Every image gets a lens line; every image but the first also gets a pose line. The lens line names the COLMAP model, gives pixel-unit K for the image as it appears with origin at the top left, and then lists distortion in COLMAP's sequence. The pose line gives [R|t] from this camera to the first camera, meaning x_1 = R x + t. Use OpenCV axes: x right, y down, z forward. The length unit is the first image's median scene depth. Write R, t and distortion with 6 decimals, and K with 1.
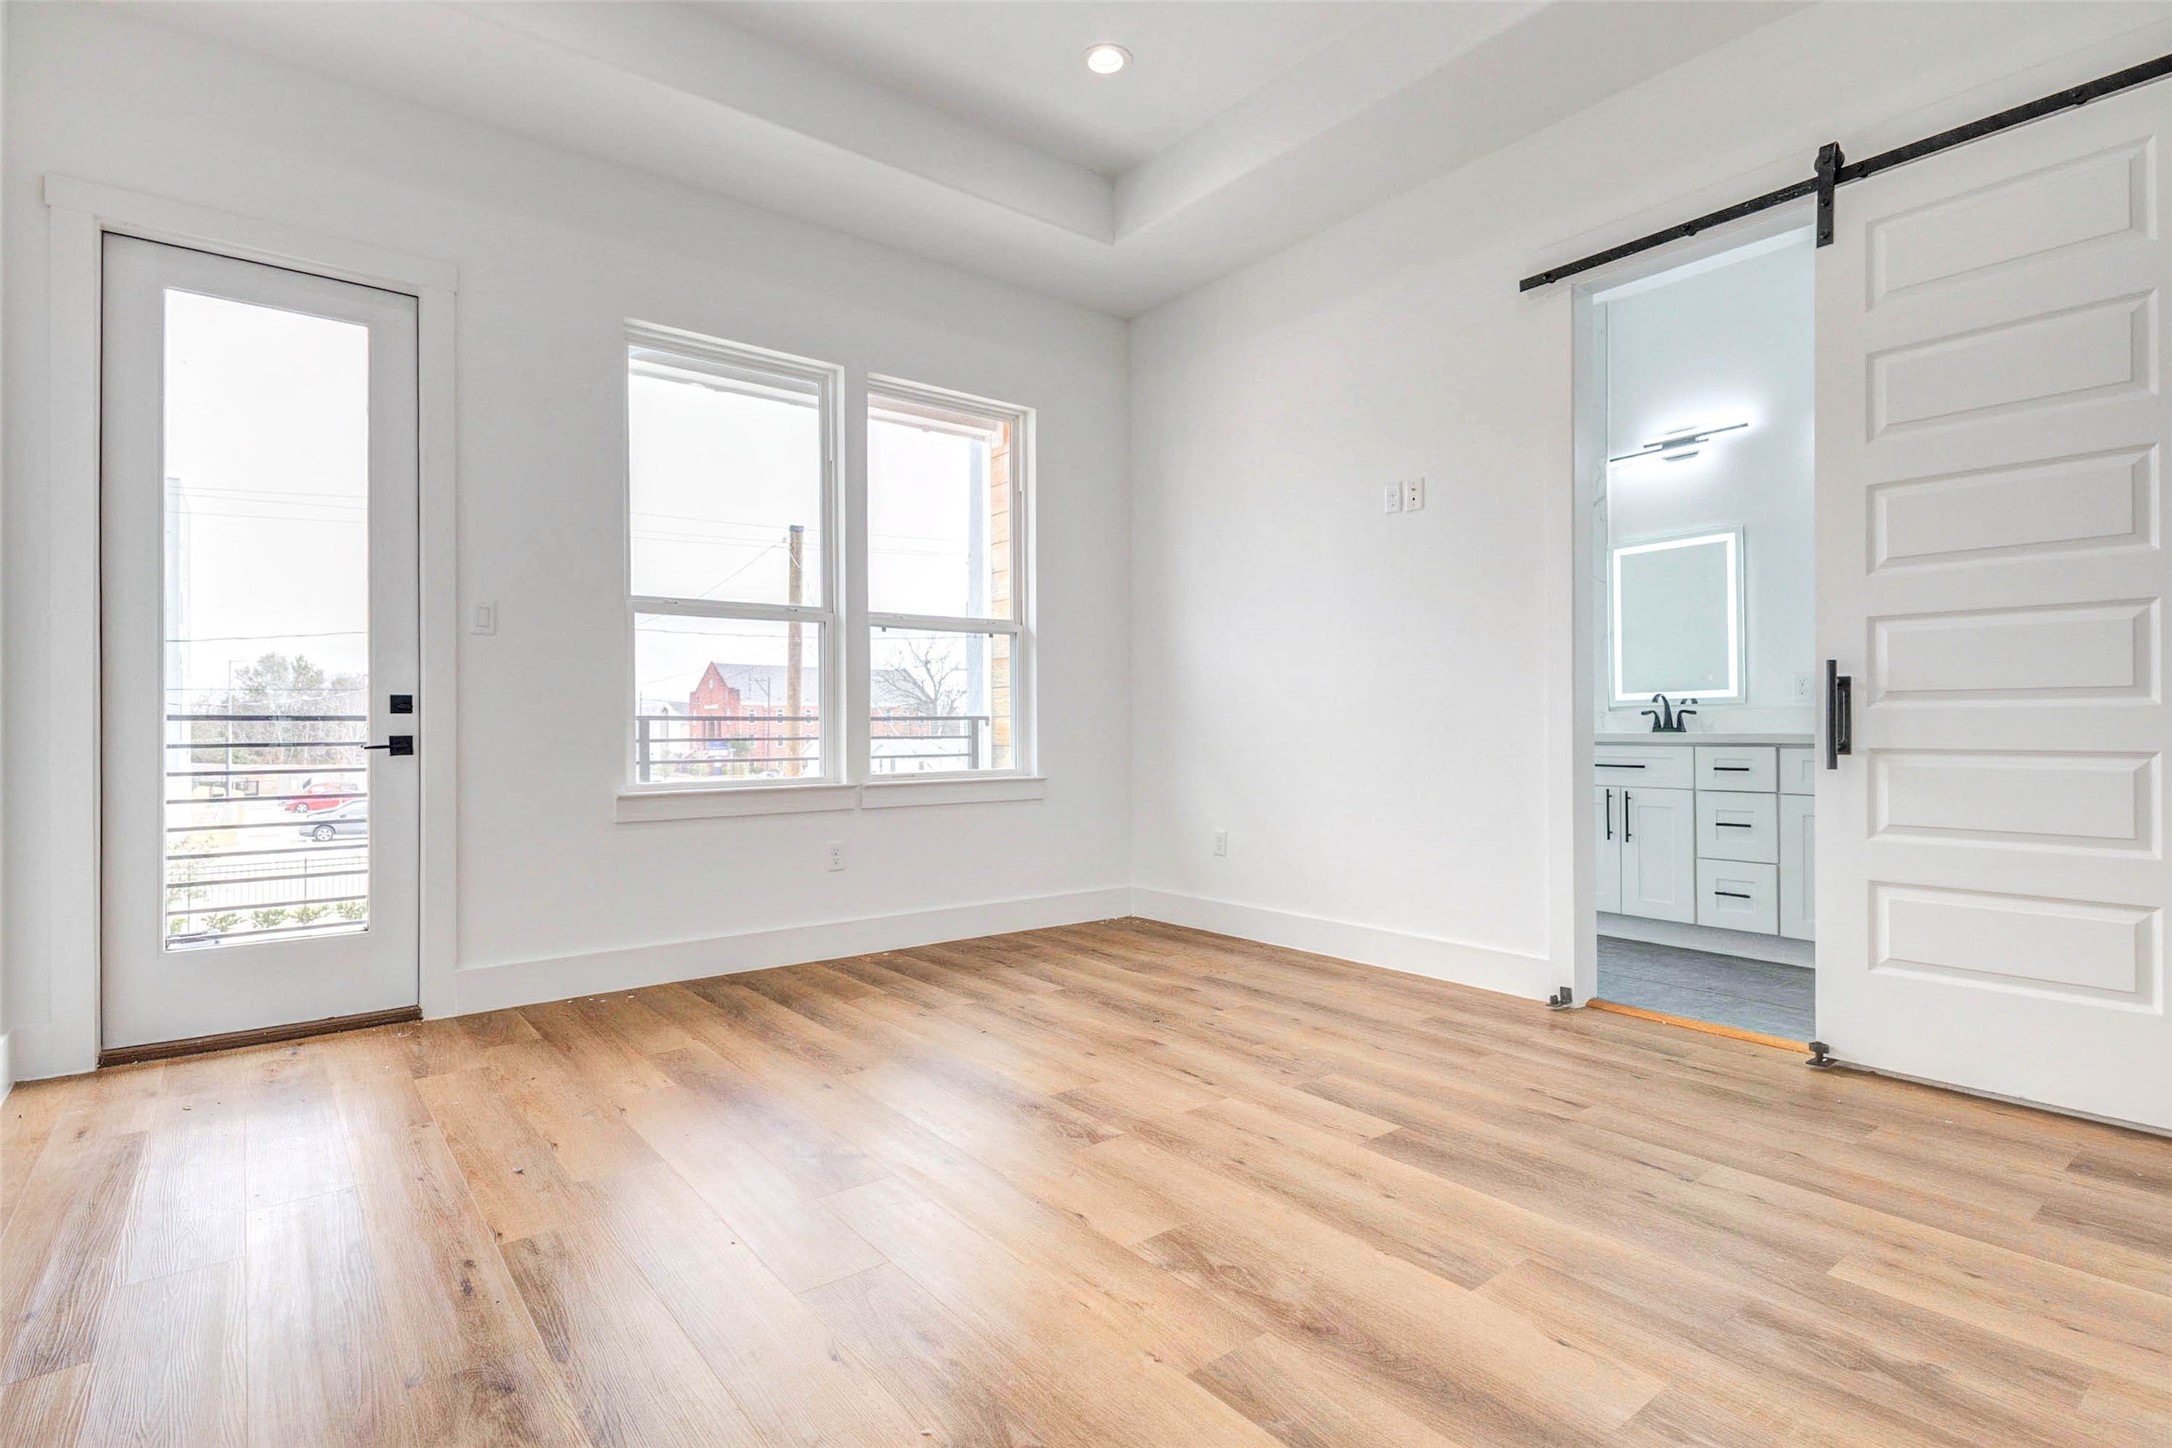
lens RADIAL K [[1075.6, 0, 1088.2], [0, 1075.6, 724.3], [0, 0, 1]] dist [0.006254, 0.000592]
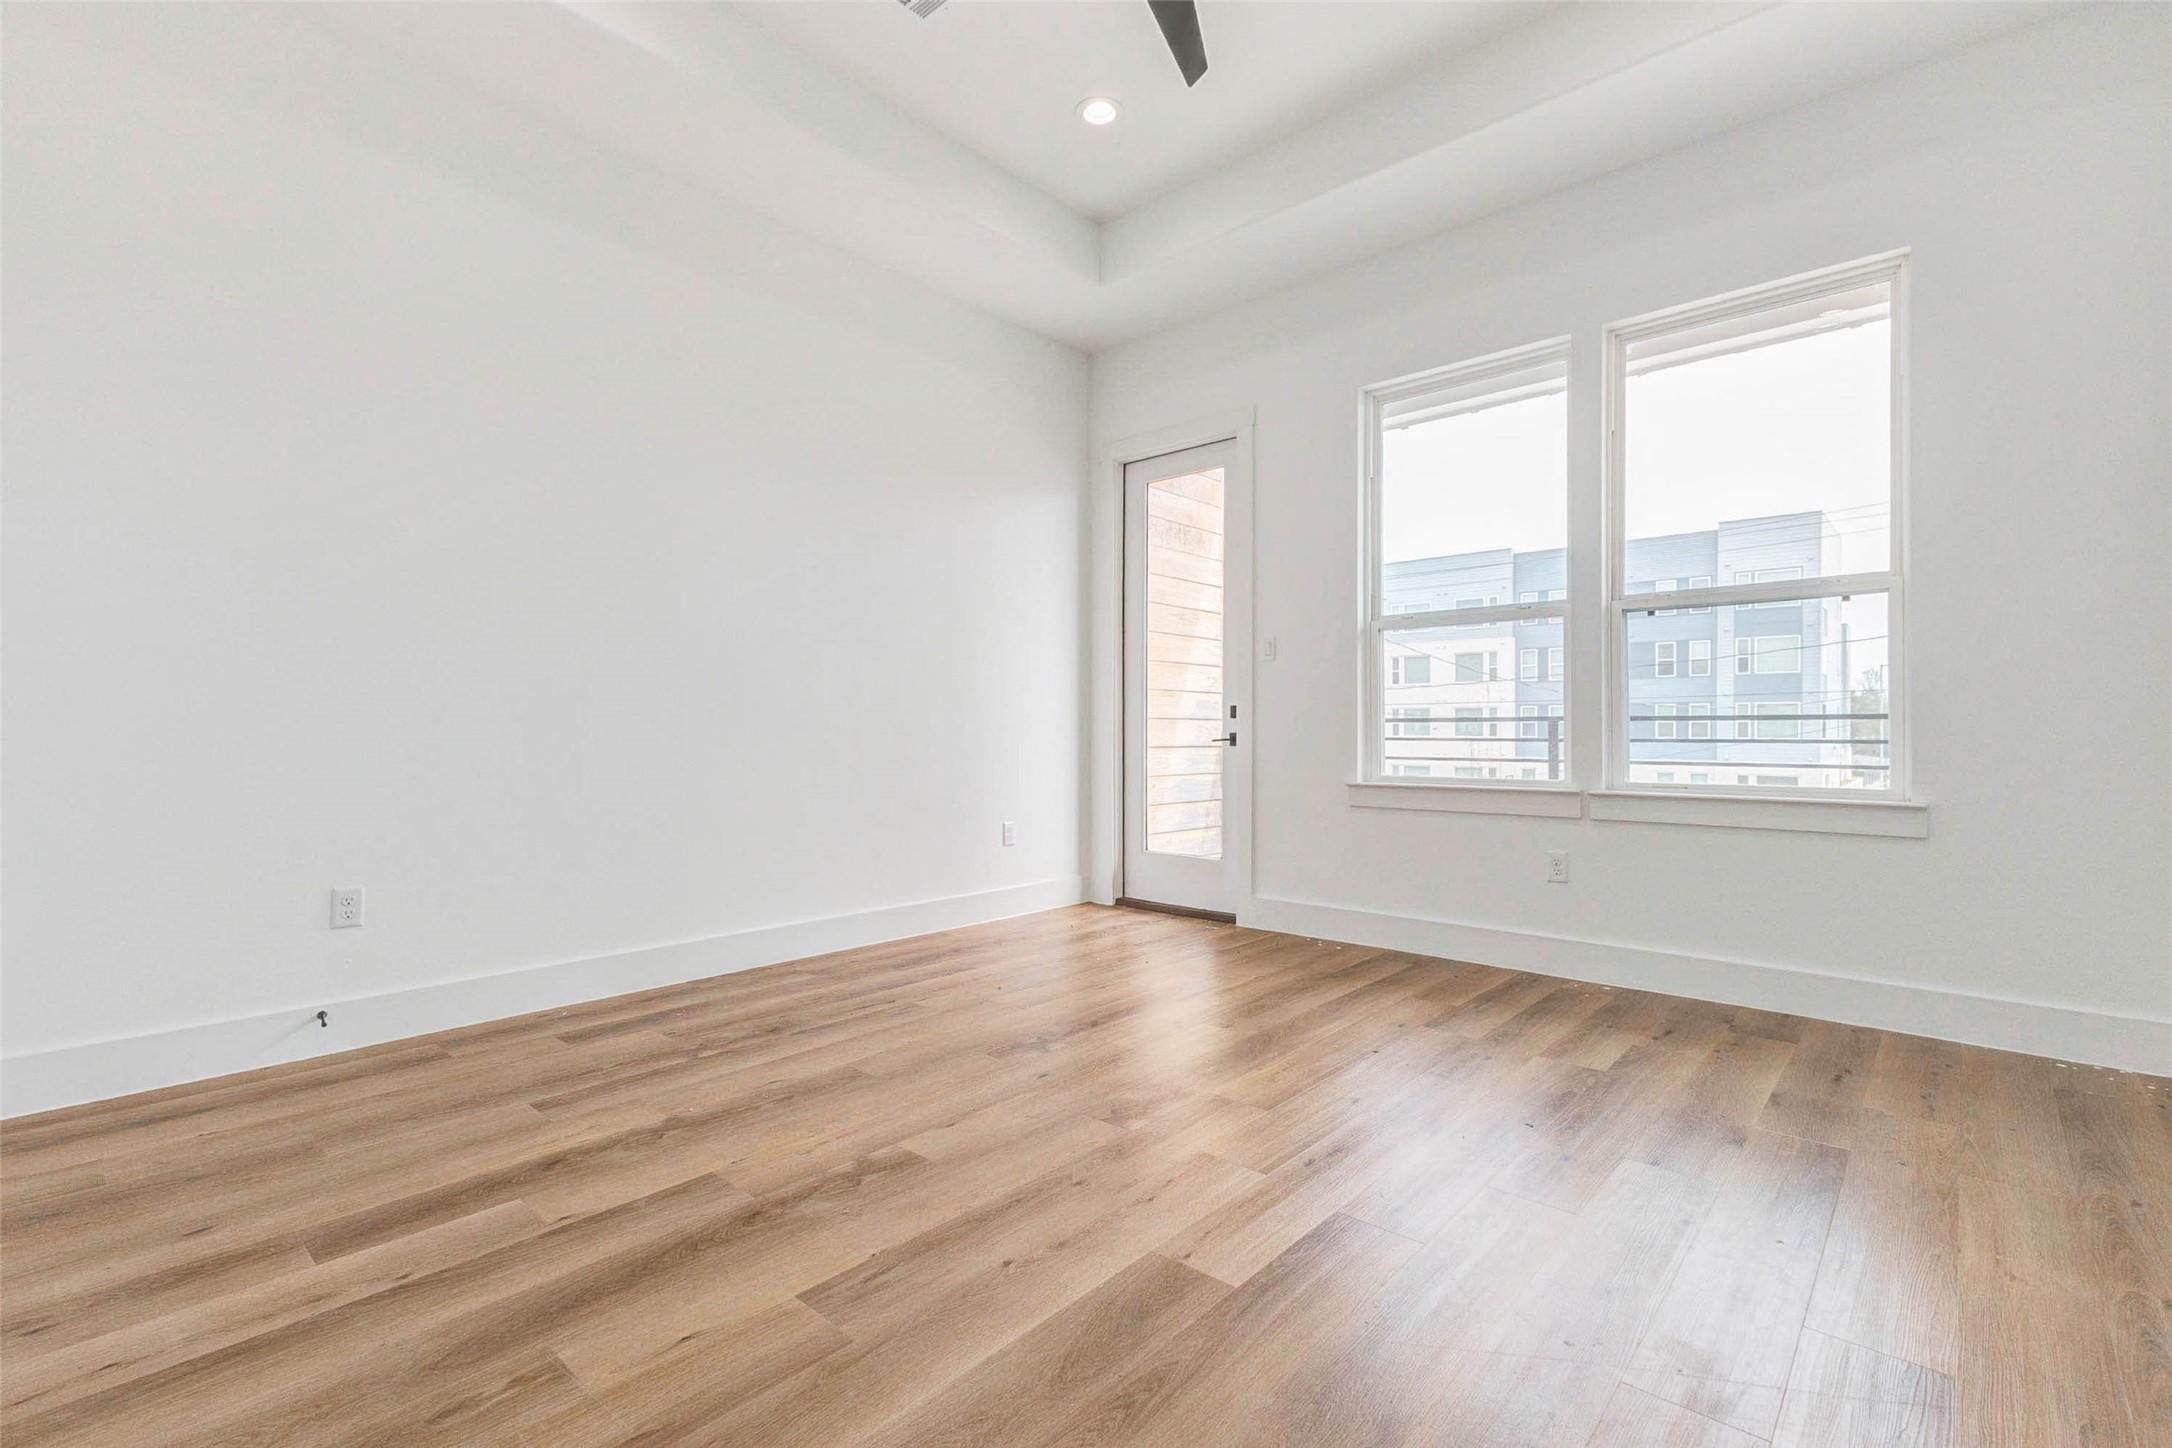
lens RADIAL K [[965.9, 0, 1083.5], [0, 965.9, 727.6], [0, 0, 1]] dist [0.007798, 0.000366]
pose [[0.165612, 0.003202, -0.986186, 0.699550], [0.001729, 0.999992, 0.003537, -0.001773], [0.986189, -0.002291, 0.165605, 0.609921]]
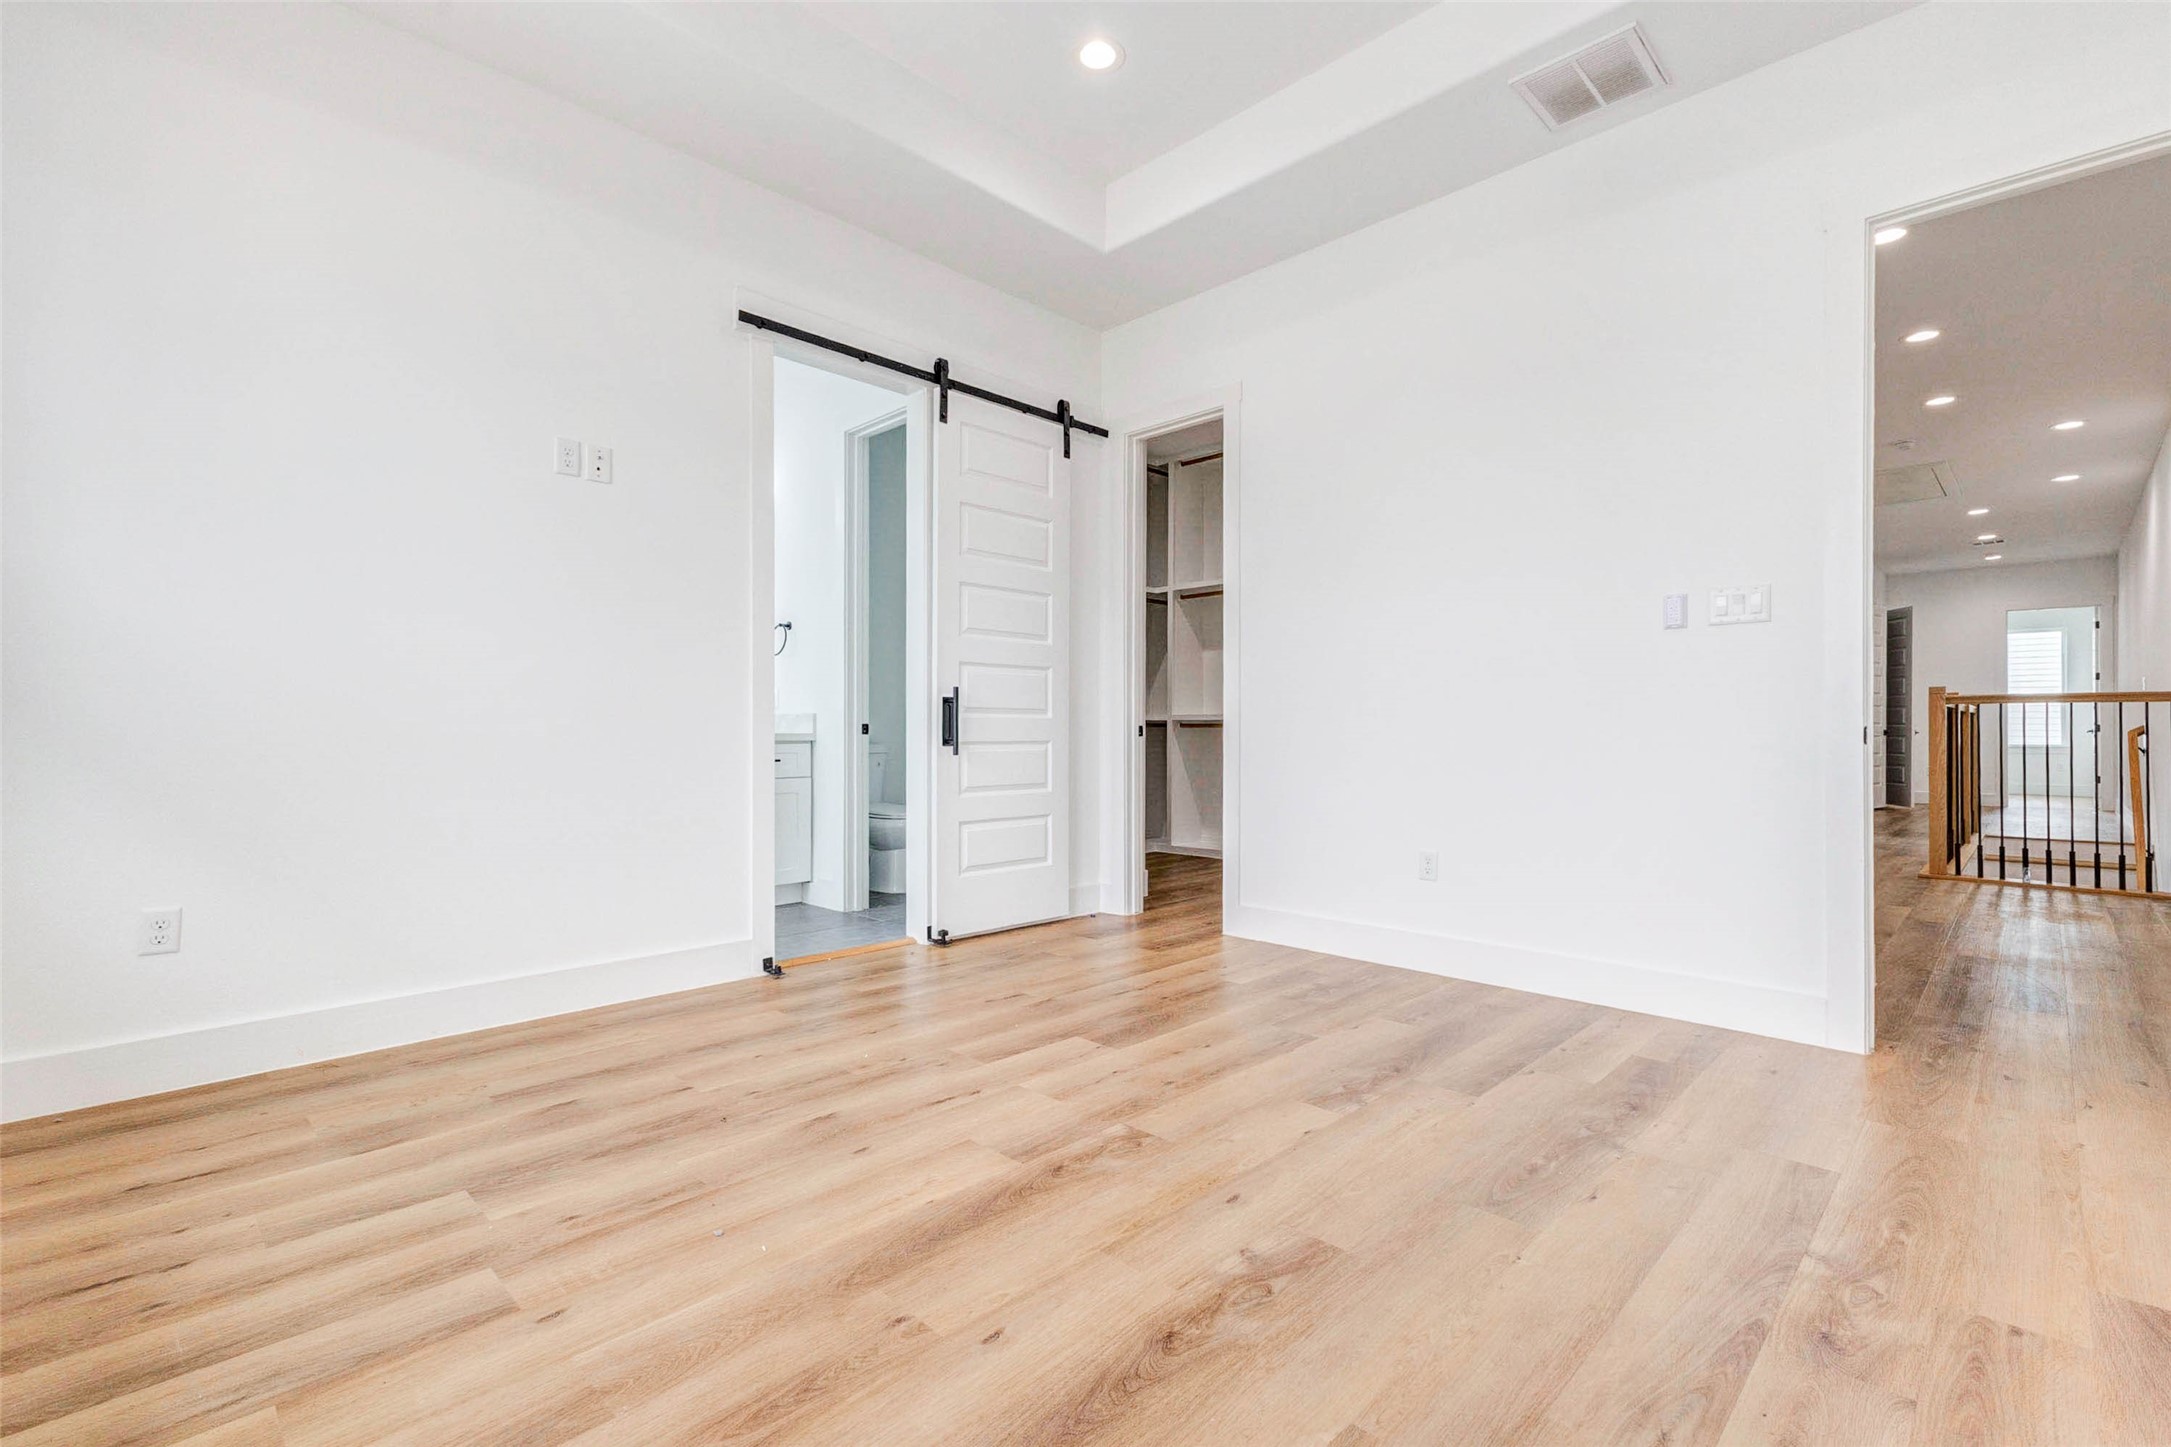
lens RADIAL K [[965.5, 0, 1090.3], [0, 965.5, 718.9], [0, 0, 1]] dist [0.007798, 0.000366]
pose [[-0.127743, 0.012683, 0.991726, -0.663493], [-0.003668, 0.999905, -0.013260, 0.006458], [-0.991801, -0.005331, -0.127684, 0.870271]]
